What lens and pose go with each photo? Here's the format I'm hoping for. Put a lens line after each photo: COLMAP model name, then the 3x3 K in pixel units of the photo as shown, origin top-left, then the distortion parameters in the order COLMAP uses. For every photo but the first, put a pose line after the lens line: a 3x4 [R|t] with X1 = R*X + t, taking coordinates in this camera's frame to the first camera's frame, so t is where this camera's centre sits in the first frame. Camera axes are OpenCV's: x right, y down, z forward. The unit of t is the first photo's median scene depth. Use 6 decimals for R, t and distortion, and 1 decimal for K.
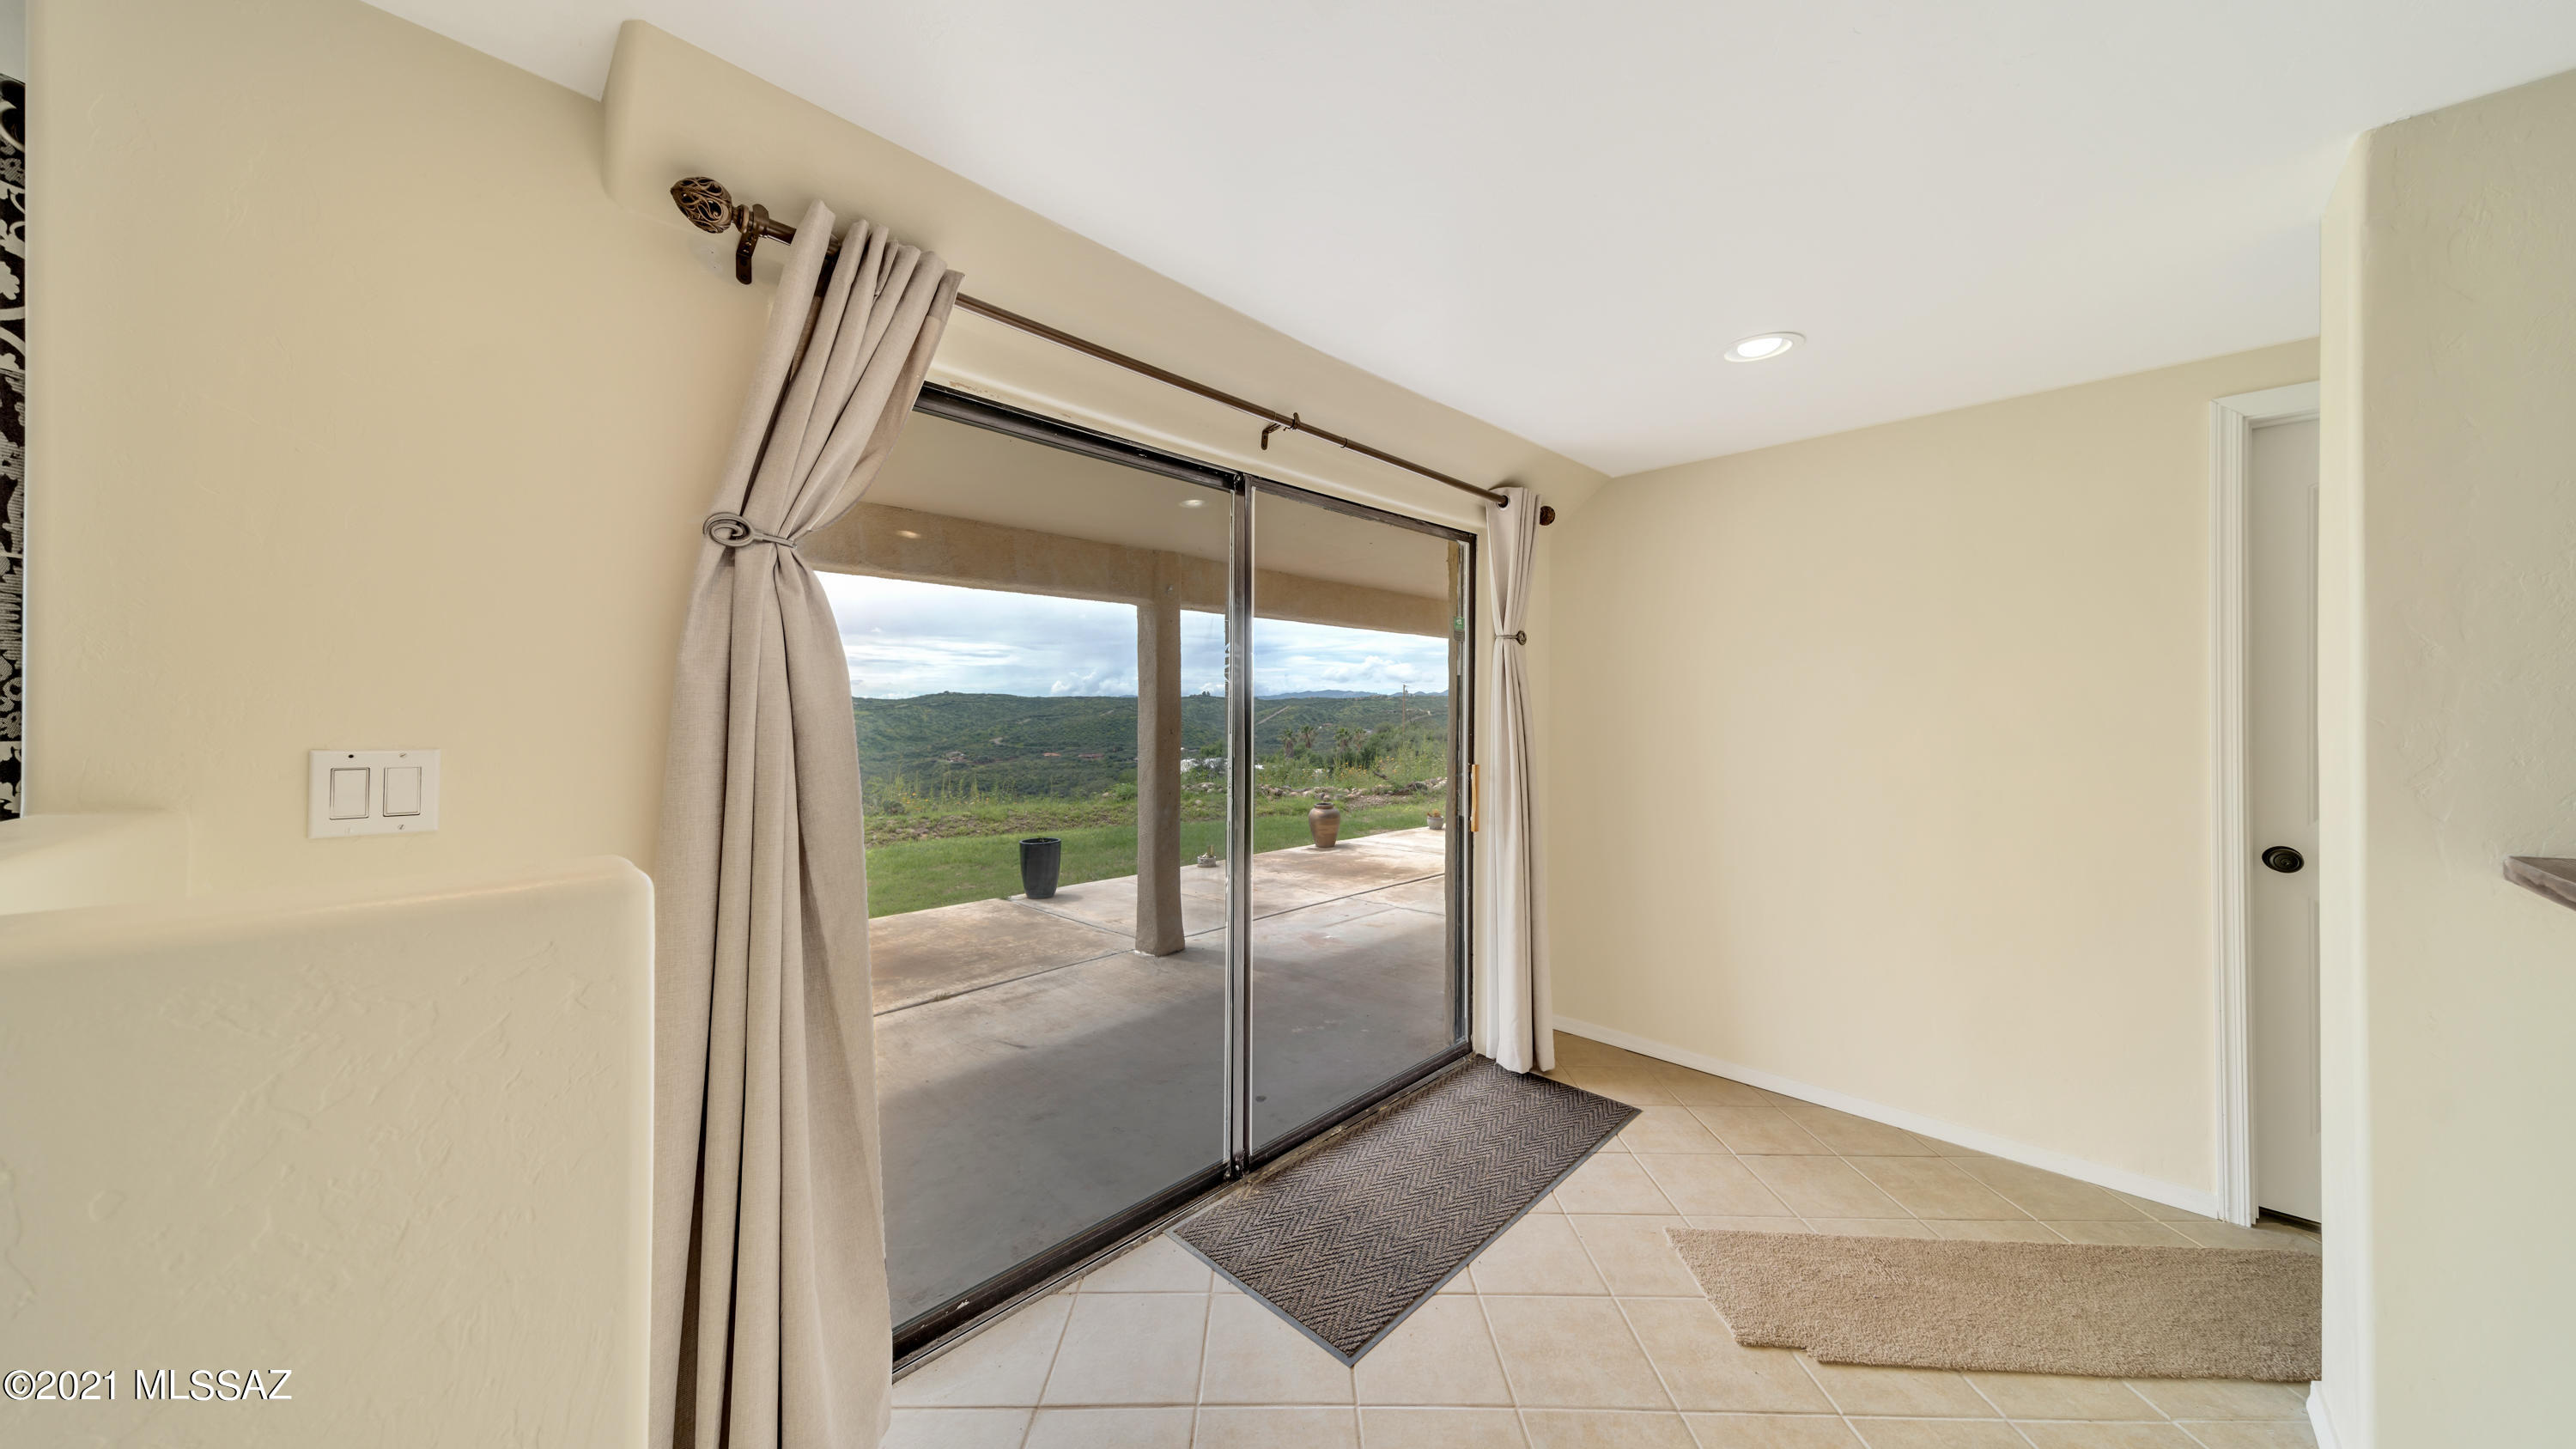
lens RADIAL K [[847.1, 0, 1272.2], [0, 847.1, 717.0], [0, 0, 1]] dist [0.011772, -0.000035]
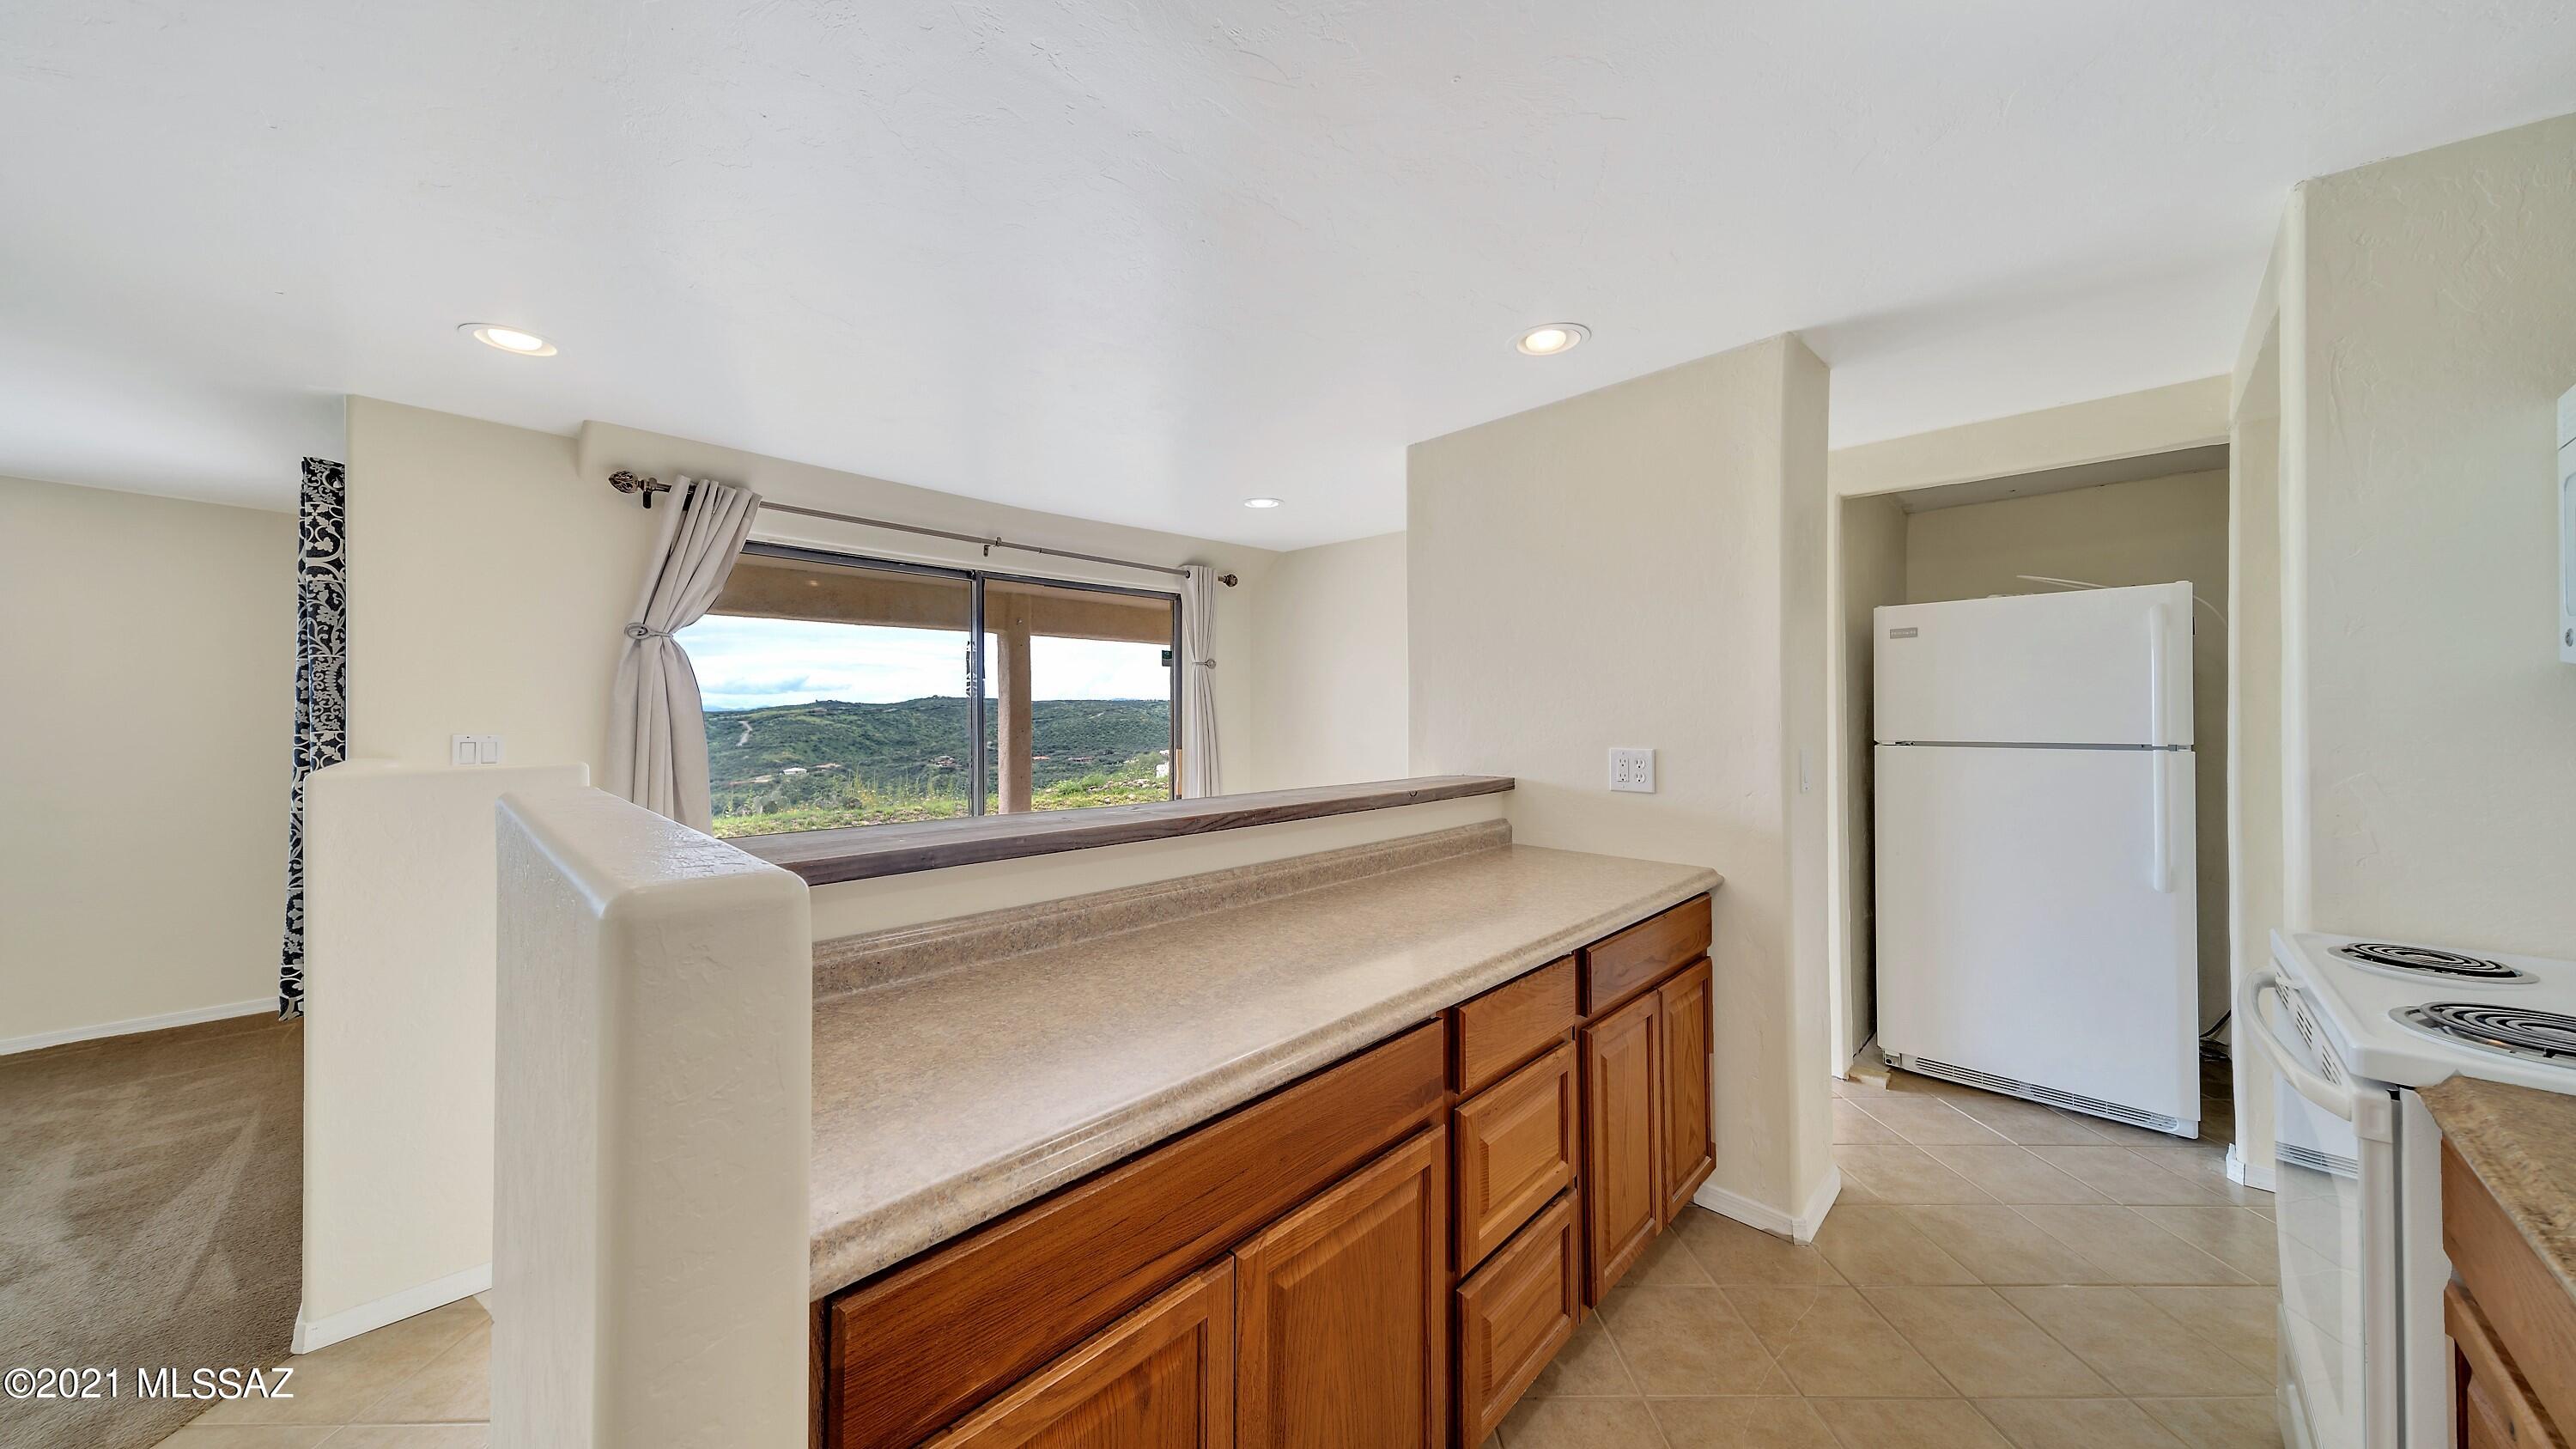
lens RADIAL K [[847.1, 0, 1272.2], [0, 847.1, 717.0], [0, 0, 1]] dist [0.011772, -0.000035]
pose [[0.999910, -0.006040, 0.012002, 0.839334], [0.006067, 0.999979, -0.002248, 0.008123], [-0.011988, 0.002321, 0.999925, -1.046795]]
